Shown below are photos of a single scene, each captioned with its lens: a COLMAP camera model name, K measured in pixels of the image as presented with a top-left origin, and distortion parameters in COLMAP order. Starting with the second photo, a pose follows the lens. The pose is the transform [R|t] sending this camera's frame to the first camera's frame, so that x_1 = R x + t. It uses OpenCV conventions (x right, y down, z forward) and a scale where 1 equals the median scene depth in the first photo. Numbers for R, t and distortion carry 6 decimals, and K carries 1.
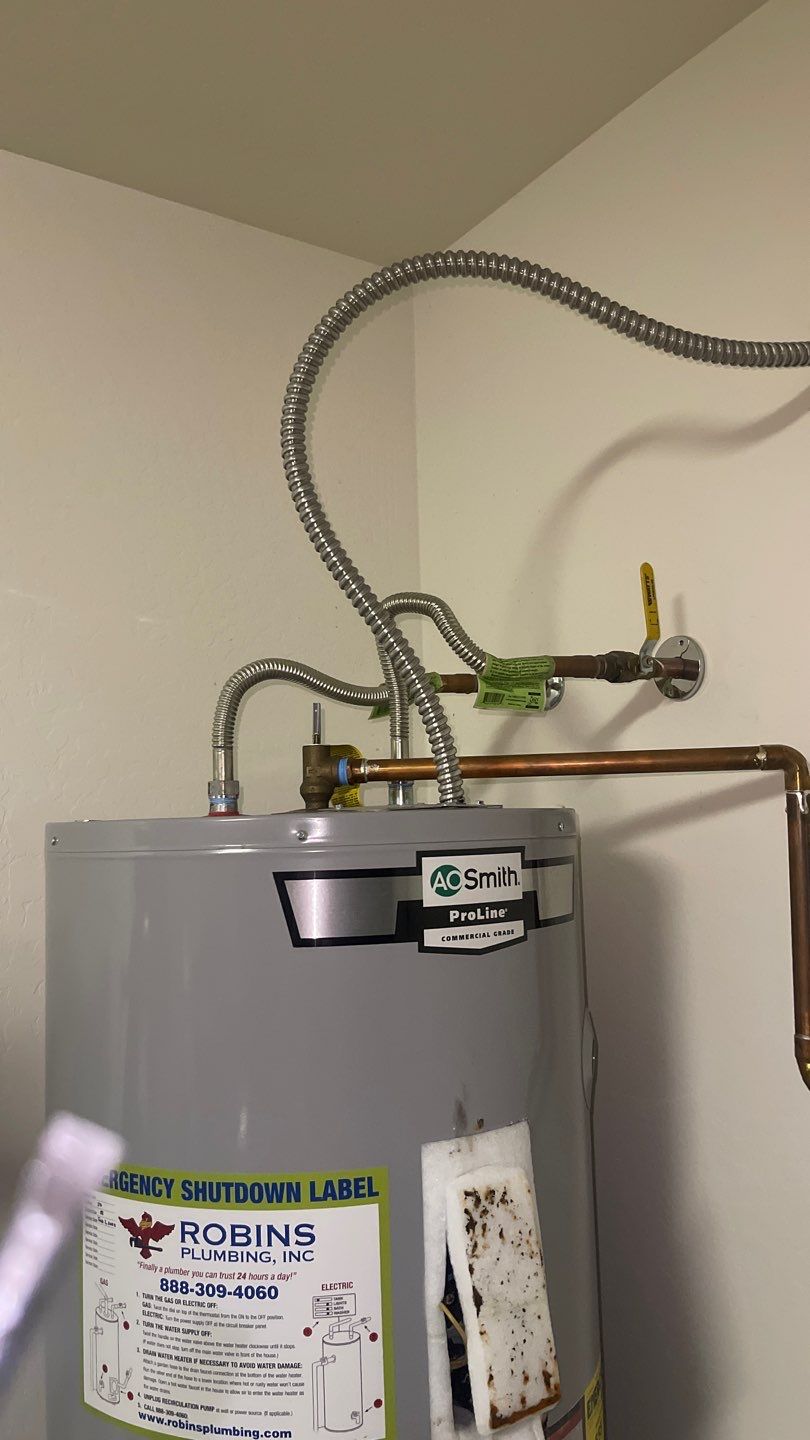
lens RADIAL K [[1073.0, 0, 405.0], [0, 1073.0, 720.0], [0, 0, 1]] dist [0.075654, -0.105653]
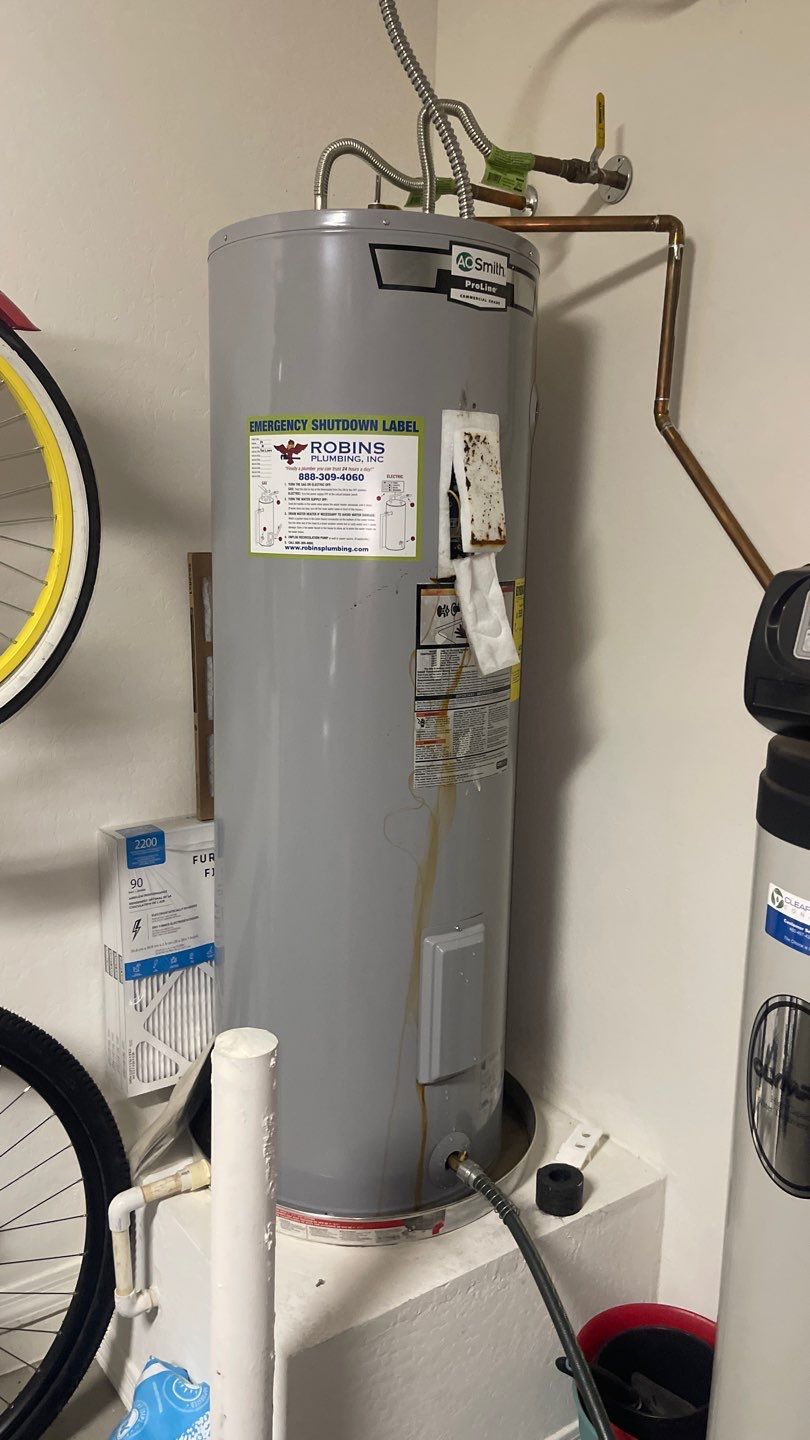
lens RADIAL K [[1073.0, 0, 405.0], [0, 1073.0, 720.0], [0, 0, 1]] dist [0.075654, -0.105653]
pose [[0.997130, 0.043360, 0.062055, -0.140777], [-0.058025, 0.964231, 0.258633, 0.435400], [-0.048621, -0.261492, 0.963980, -0.916101]]
